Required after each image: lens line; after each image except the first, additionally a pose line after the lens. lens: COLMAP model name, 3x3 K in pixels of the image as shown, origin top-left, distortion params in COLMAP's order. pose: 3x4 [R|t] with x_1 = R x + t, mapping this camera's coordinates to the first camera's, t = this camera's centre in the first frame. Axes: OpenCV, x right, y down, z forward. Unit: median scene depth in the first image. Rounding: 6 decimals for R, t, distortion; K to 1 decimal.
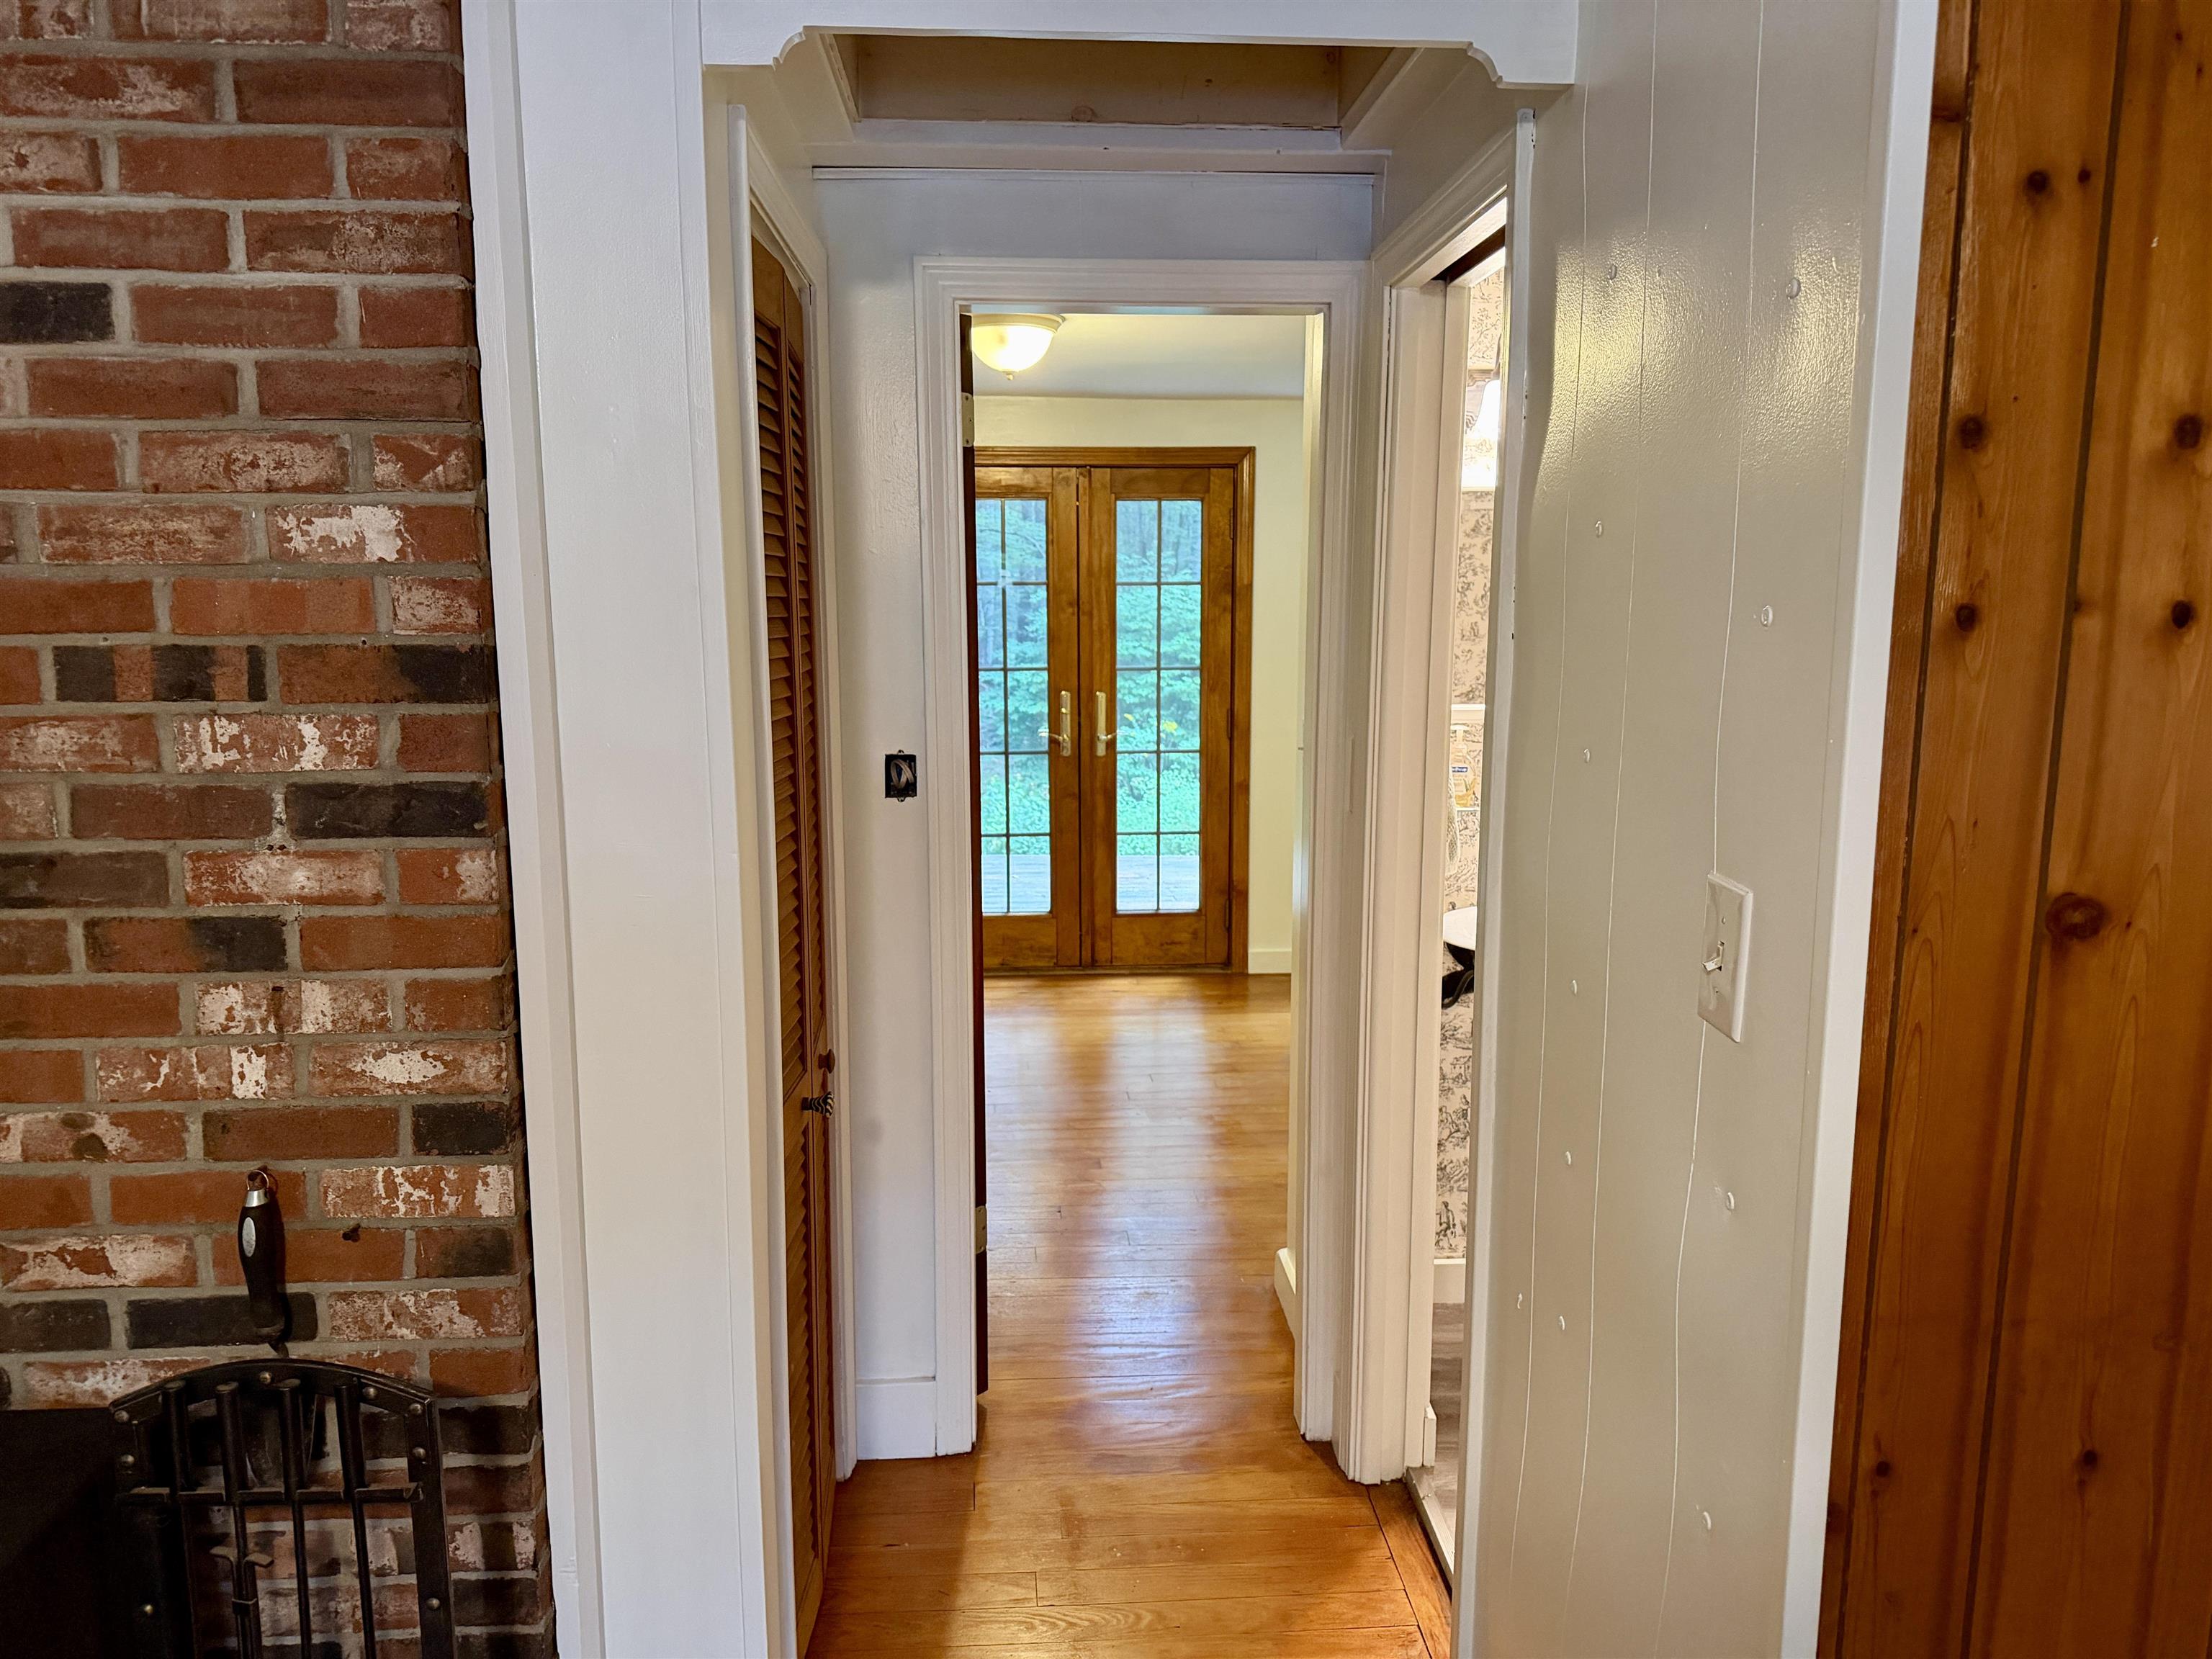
lens RADIAL K [[1540.9, 0, 1110.7], [0, 1540.9, 842.7], [0, 0, 1]] dist [0.049350, -0.074909]
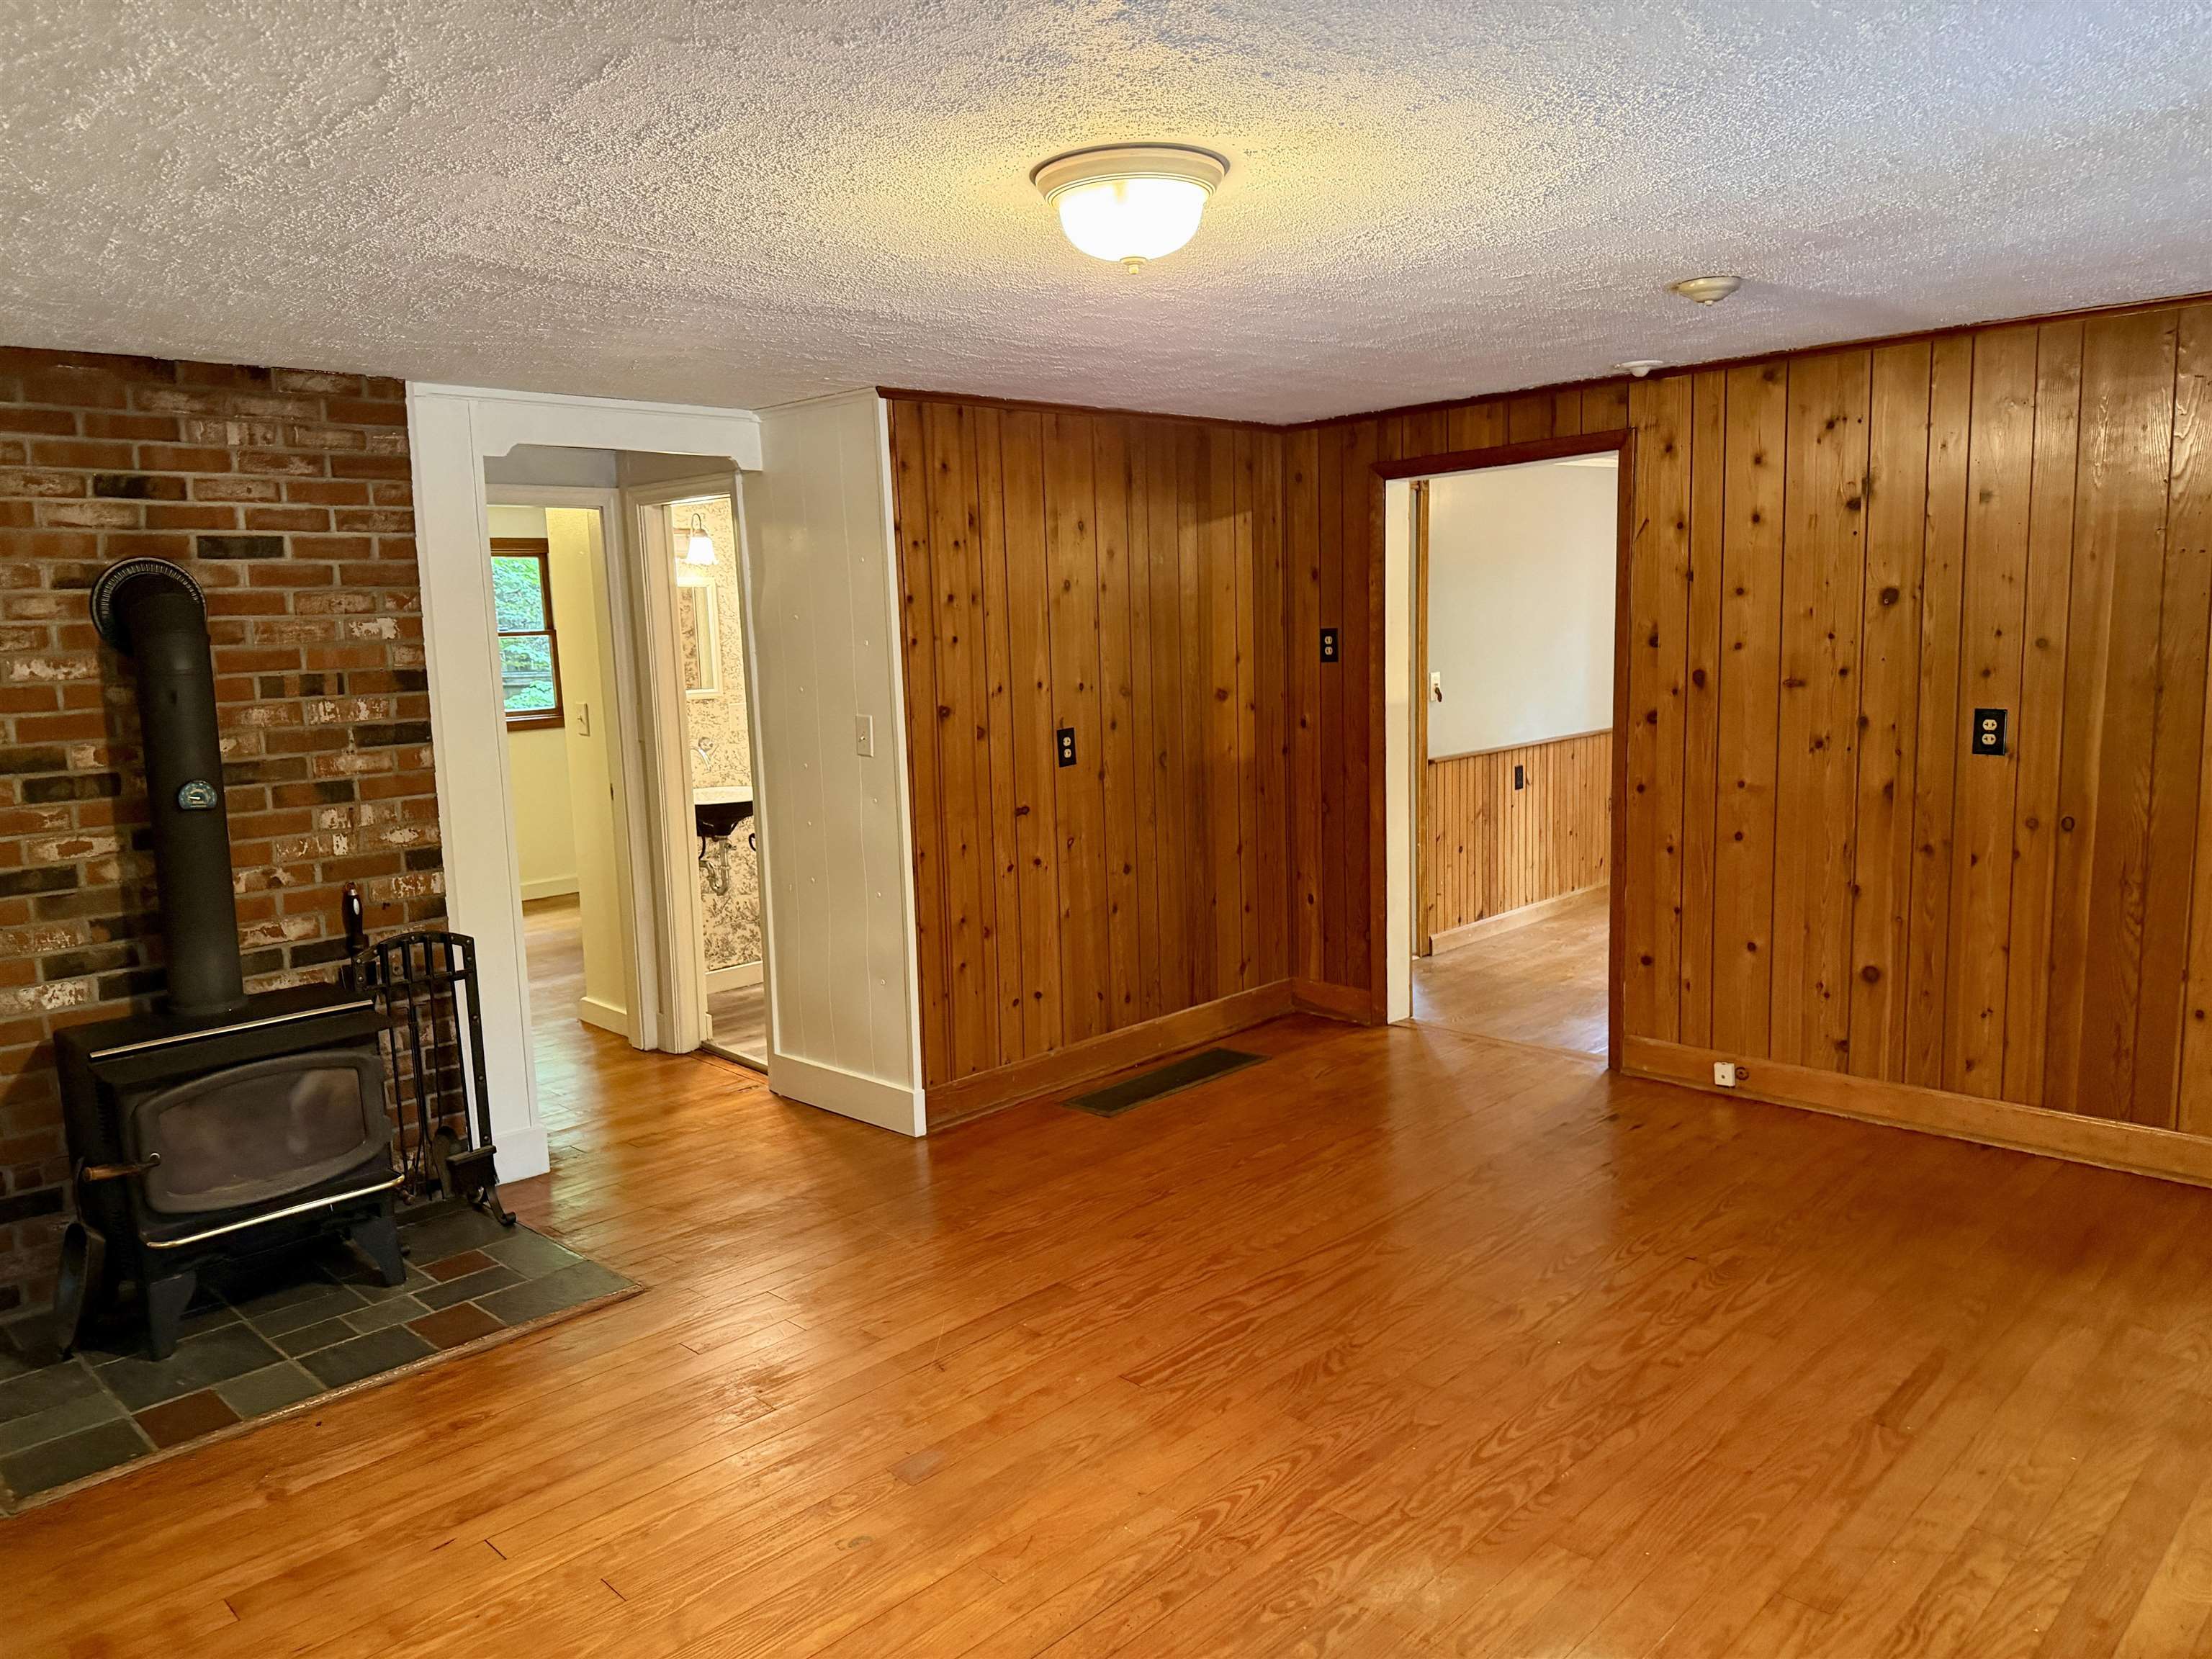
lens RADIAL K [[1540.9, 0, 1113.3], [0, 1540.9, 836.3], [0, 0, 1]] dist [0.049350, -0.074909]
pose [[0.750333, -0.116895, 0.650643, -1.283171], [0.132898, 0.990821, 0.024752, 0.245861], [-0.647564, 0.067897, 0.758981, -1.753164]]
